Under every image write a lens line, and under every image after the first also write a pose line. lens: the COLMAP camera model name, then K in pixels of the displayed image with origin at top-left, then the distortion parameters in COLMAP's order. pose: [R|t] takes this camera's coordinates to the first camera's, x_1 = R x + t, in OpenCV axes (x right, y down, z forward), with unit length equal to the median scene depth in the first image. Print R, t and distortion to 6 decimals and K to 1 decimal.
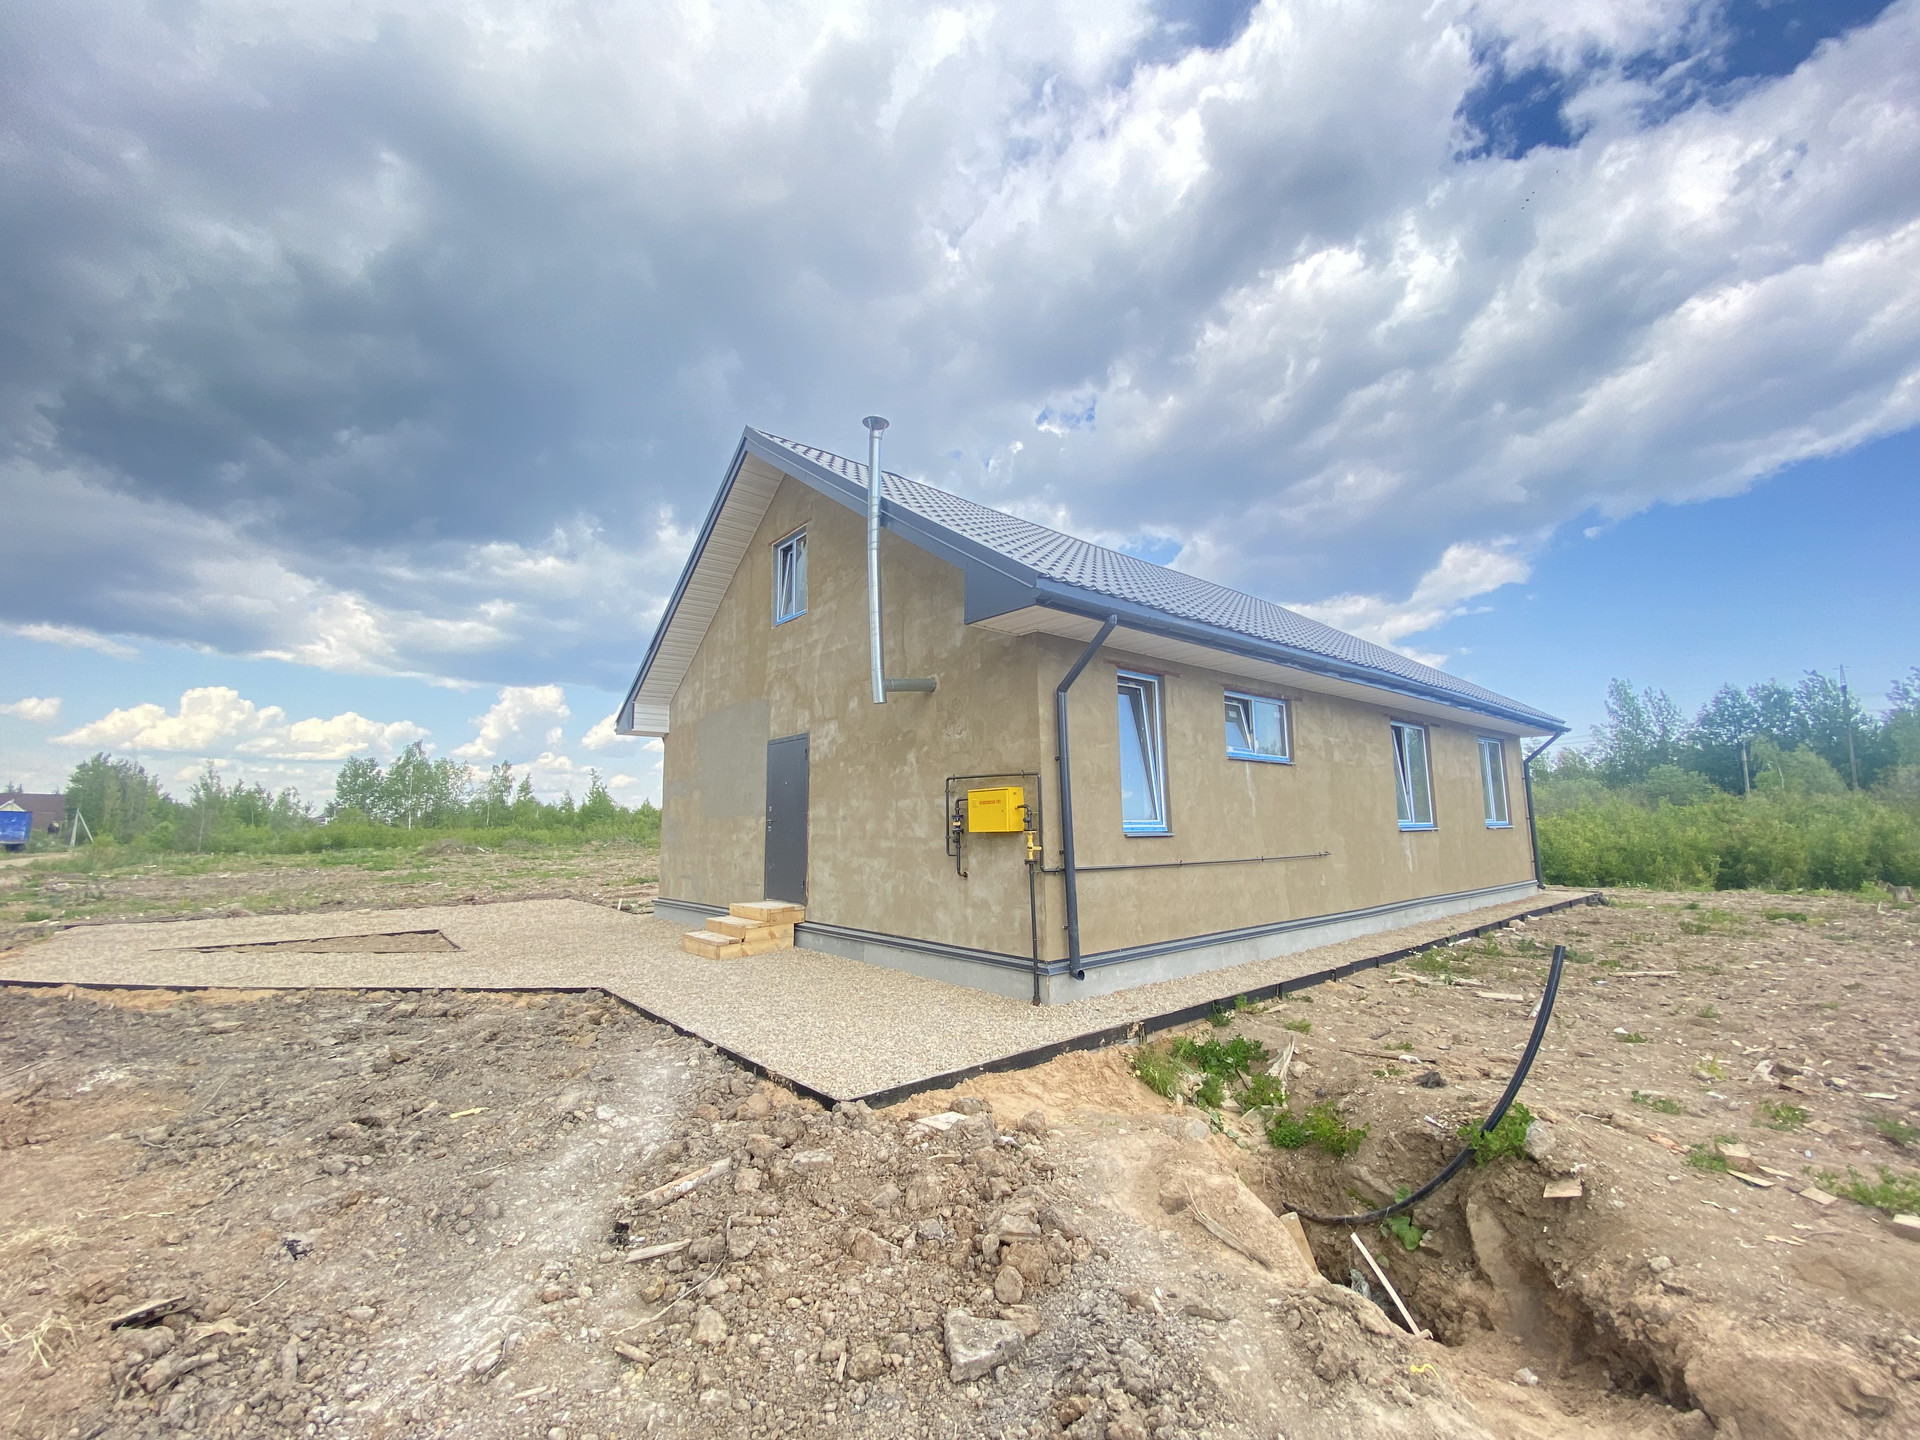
lens RADIAL K [[772.0, 0, 947.9], [0, 772.0, 709.9], [0, 0, 1]] dist [0.003193, -0.000176]
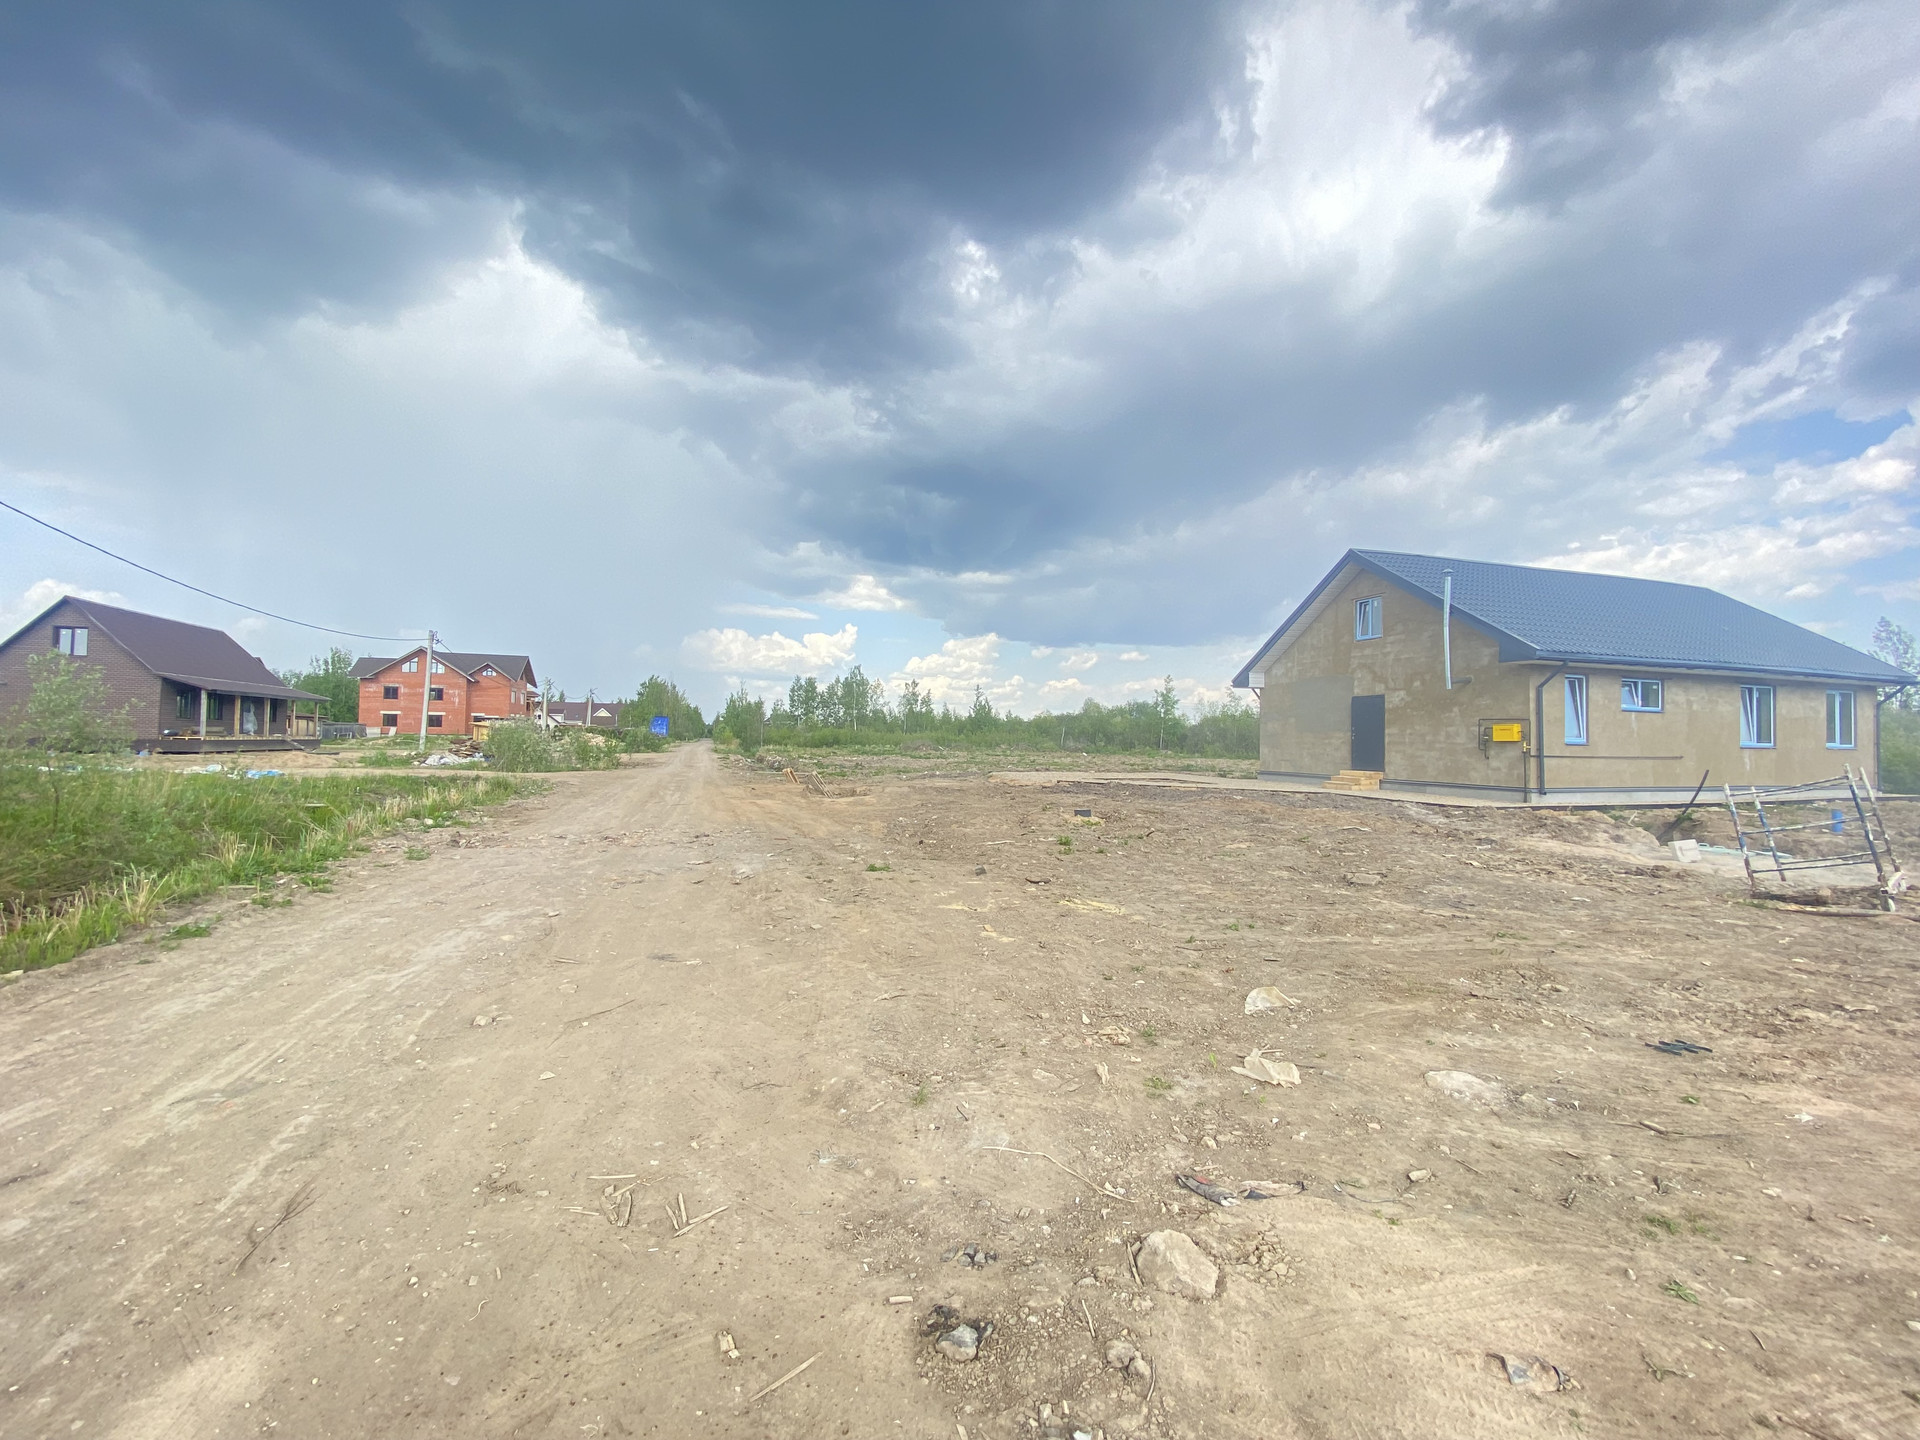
lens RADIAL K [[772.0, 0, 967.0], [0, 772.0, 727.5], [0, 0, 1]] dist [0.003193, -0.000176]
pose [[0.931123, 0.018201, -0.364252, -0.544162], [0.031512, 0.991004, 0.130069, -0.225638], [0.363343, -0.132588, 0.922173, -1.638128]]
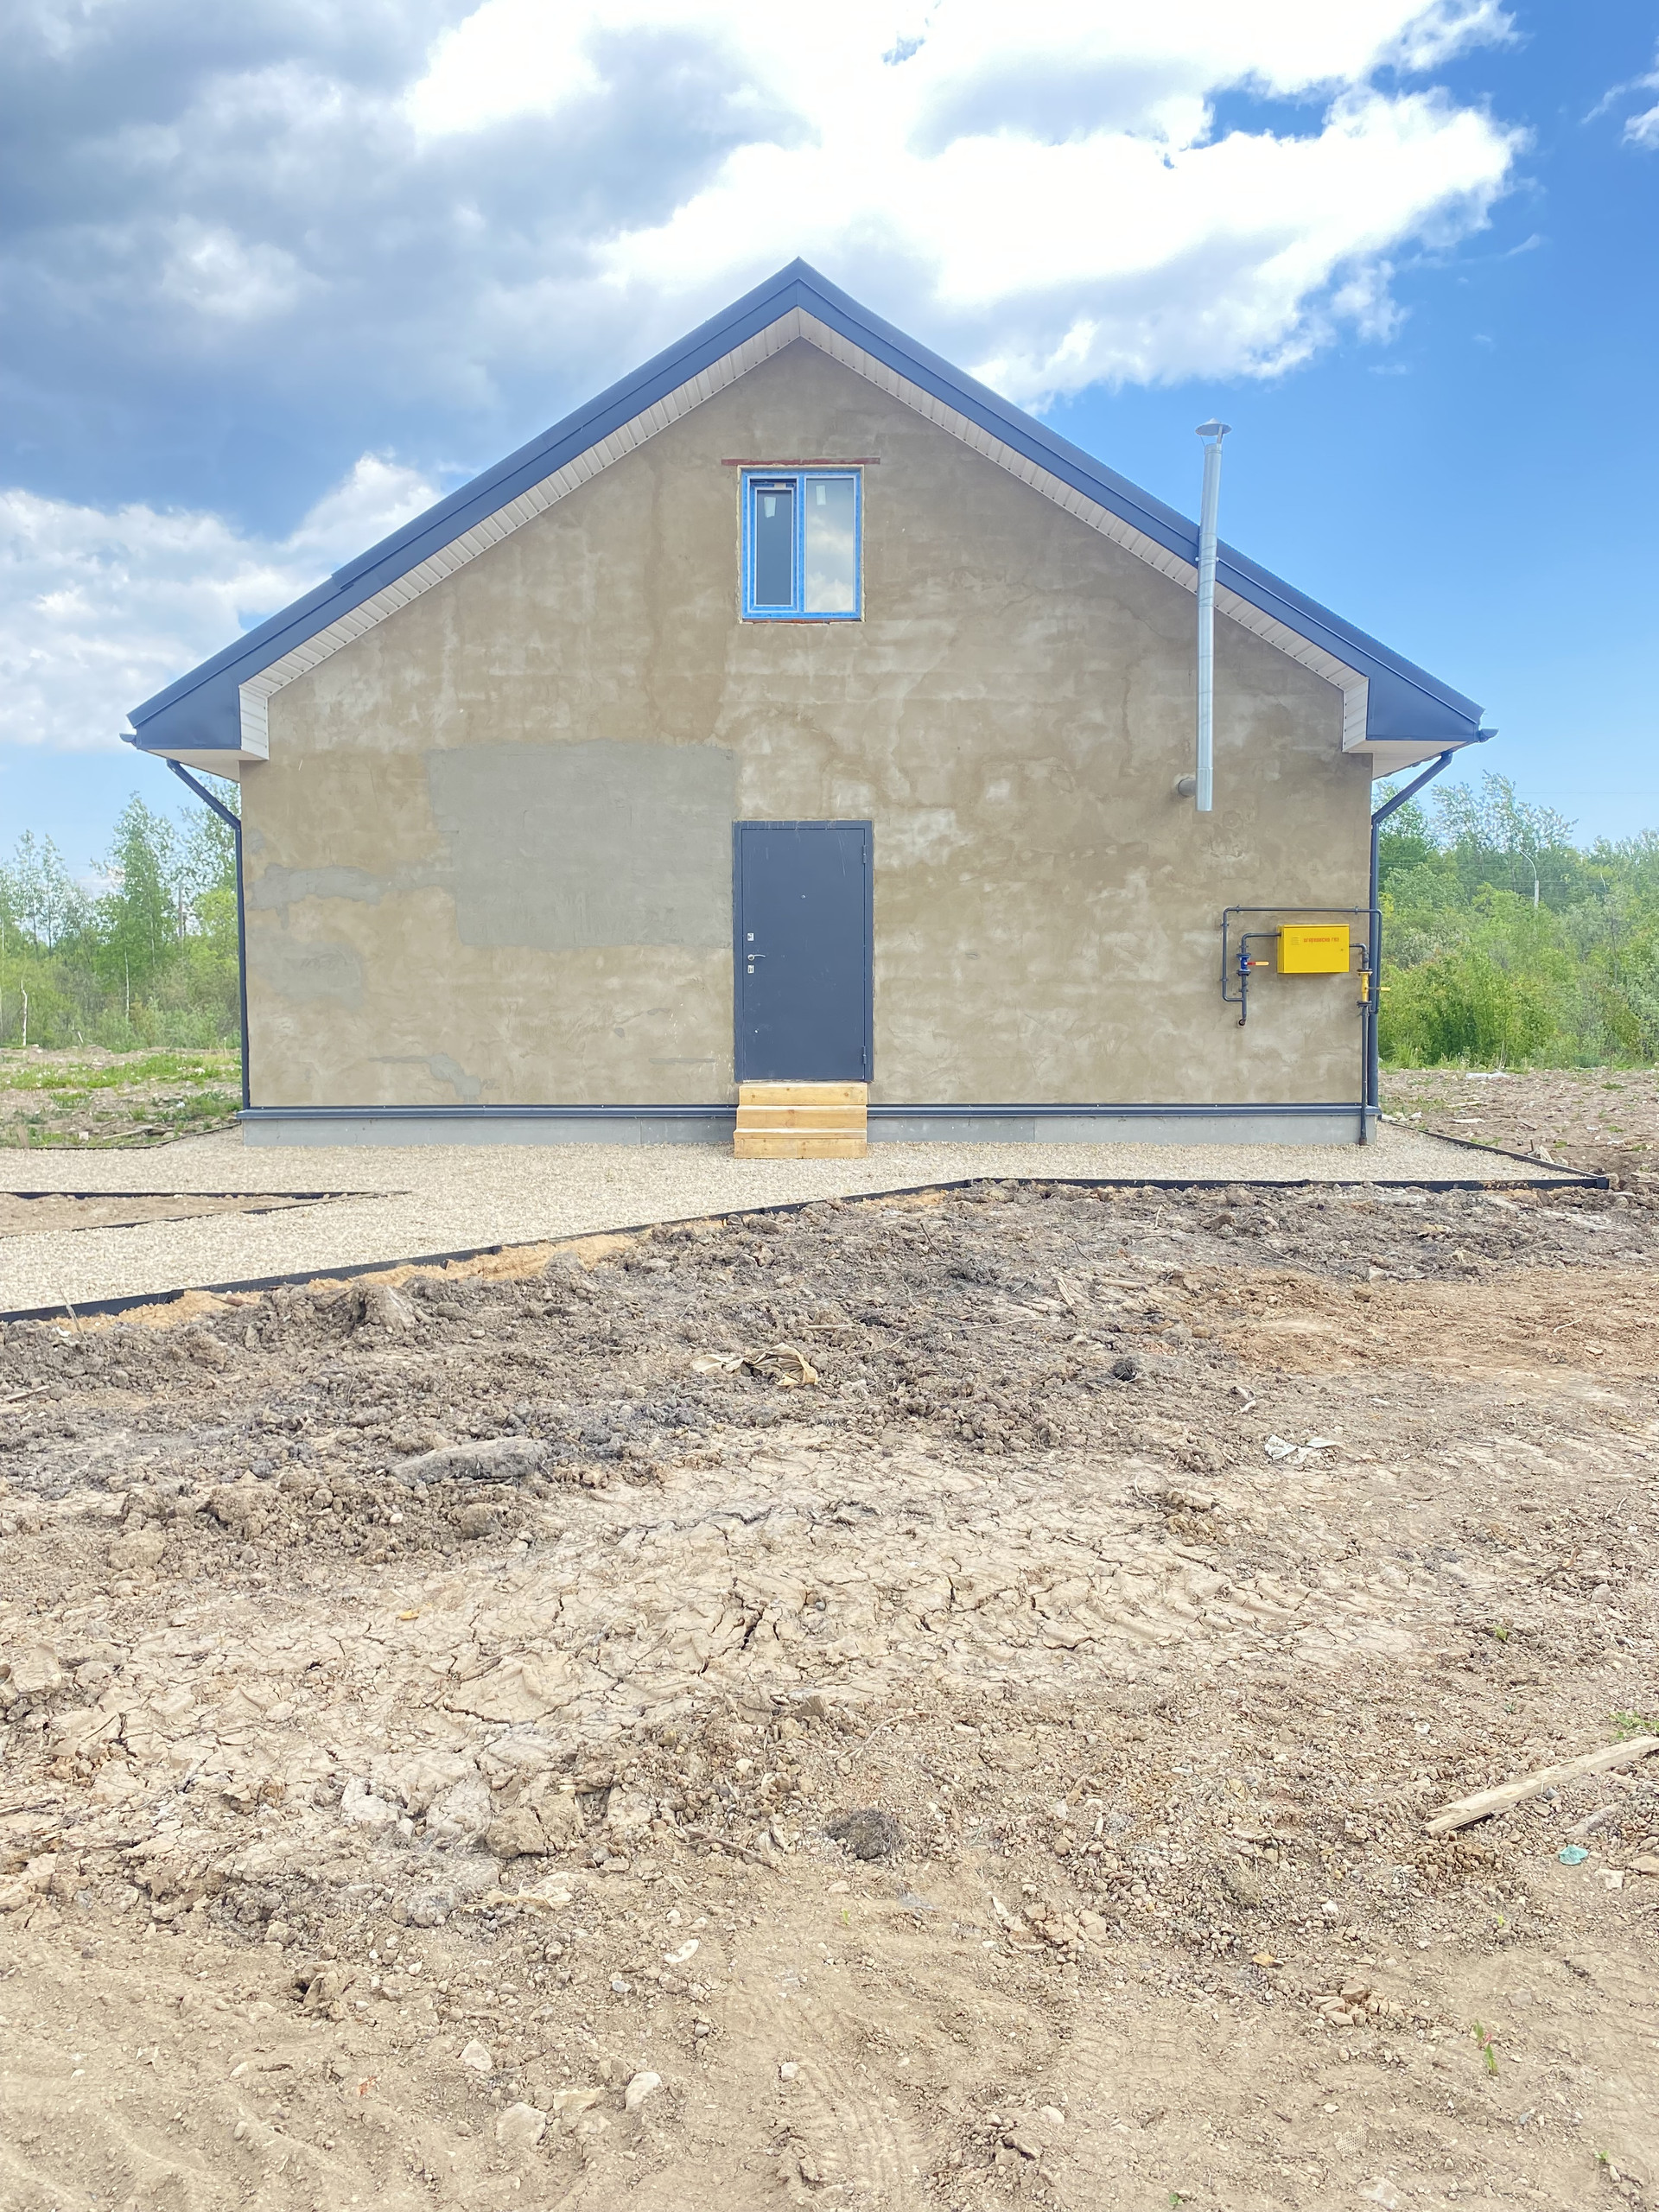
lens RADIAL K [[1697.8, 0, 745.3], [0, 1697.8, 1080.3], [0, 0, 1]] dist [0.134963, -0.022098]
pose [[0.648479, -0.036232, 0.760370, -1.512246], [-0.119476, 0.981643, 0.148671, 0.048487], [-0.751798, -0.187256, 0.632246, 0.160455]]
